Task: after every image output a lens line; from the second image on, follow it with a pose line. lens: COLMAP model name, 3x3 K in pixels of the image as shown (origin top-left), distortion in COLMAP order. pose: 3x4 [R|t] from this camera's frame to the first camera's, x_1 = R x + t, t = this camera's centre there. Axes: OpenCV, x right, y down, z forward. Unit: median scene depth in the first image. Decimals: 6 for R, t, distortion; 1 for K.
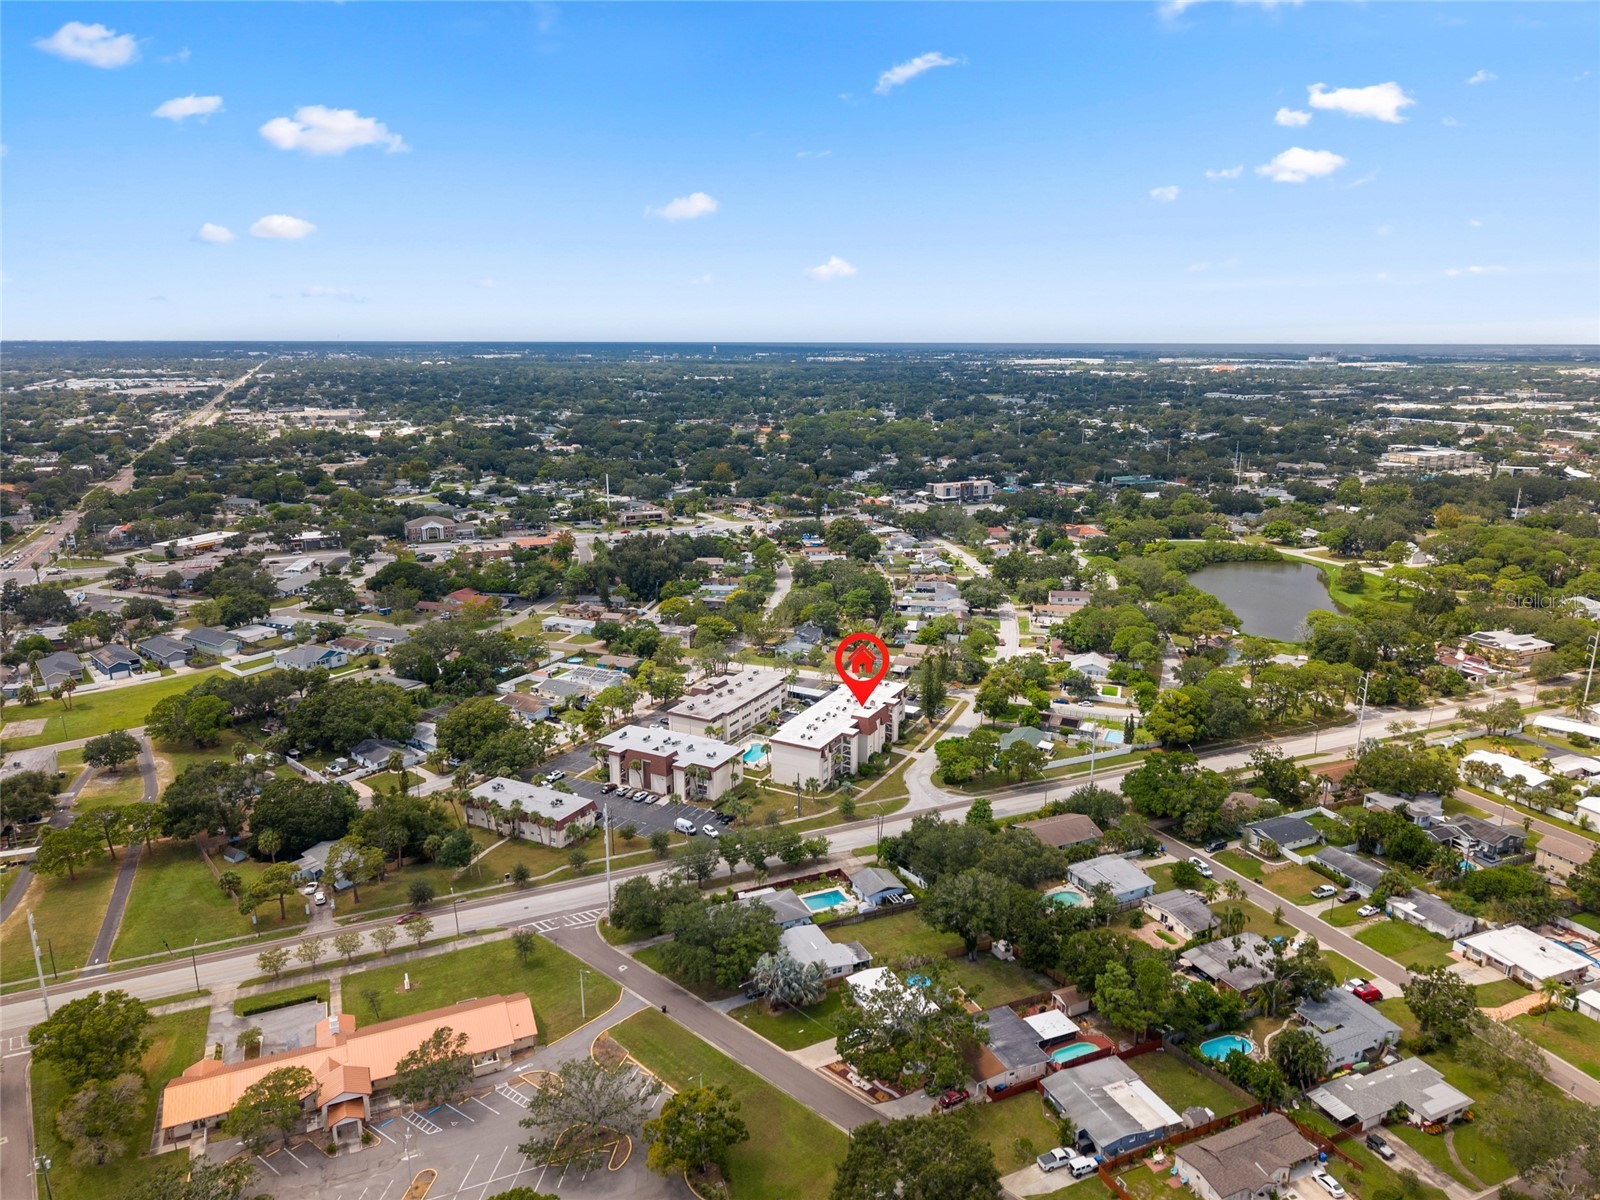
lens RADIAL K [[1115.3, 0, 800.0], [0, 1115.3, 600.0], [0, 0, 1]] dist [-0.000376, 0.000051]
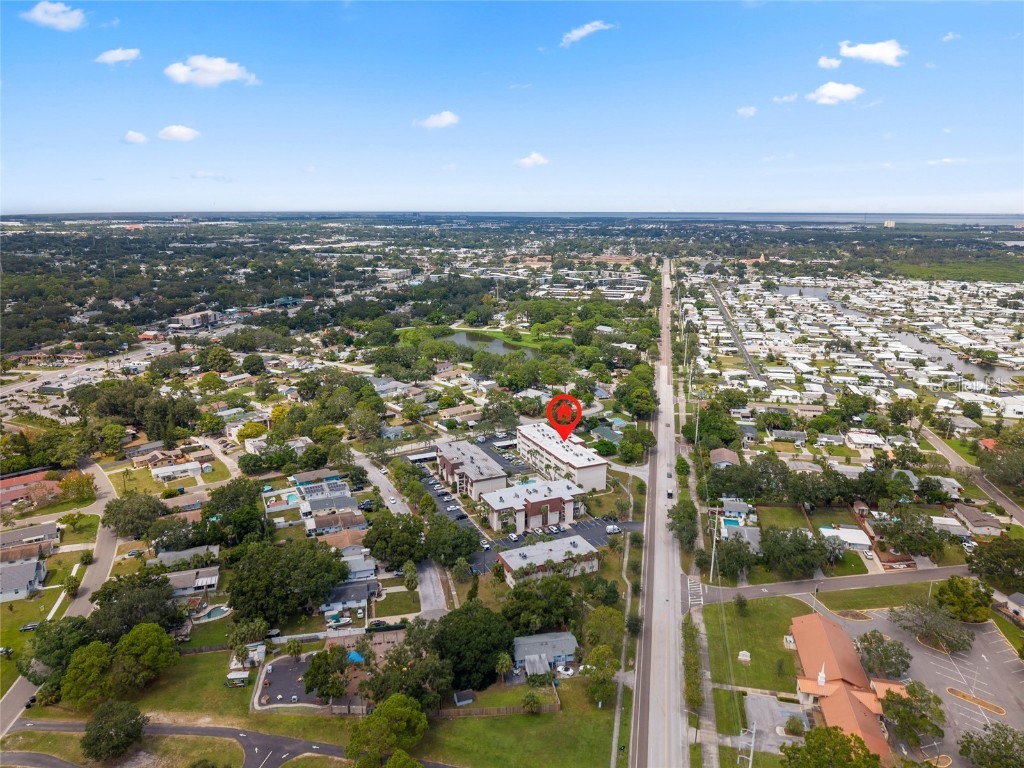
lens RADIAL K [[695.9, 0, 512.0], [0, 695.9, 384.0], [0, 0, 1]] dist [0.000398, -0.000375]
pose [[0.585241, -0.203424, 0.784928, -0.885538], [0.186992, 0.975787, 0.113467, -0.128996], [-0.789004, 0.080369, 0.609109, 0.488244]]
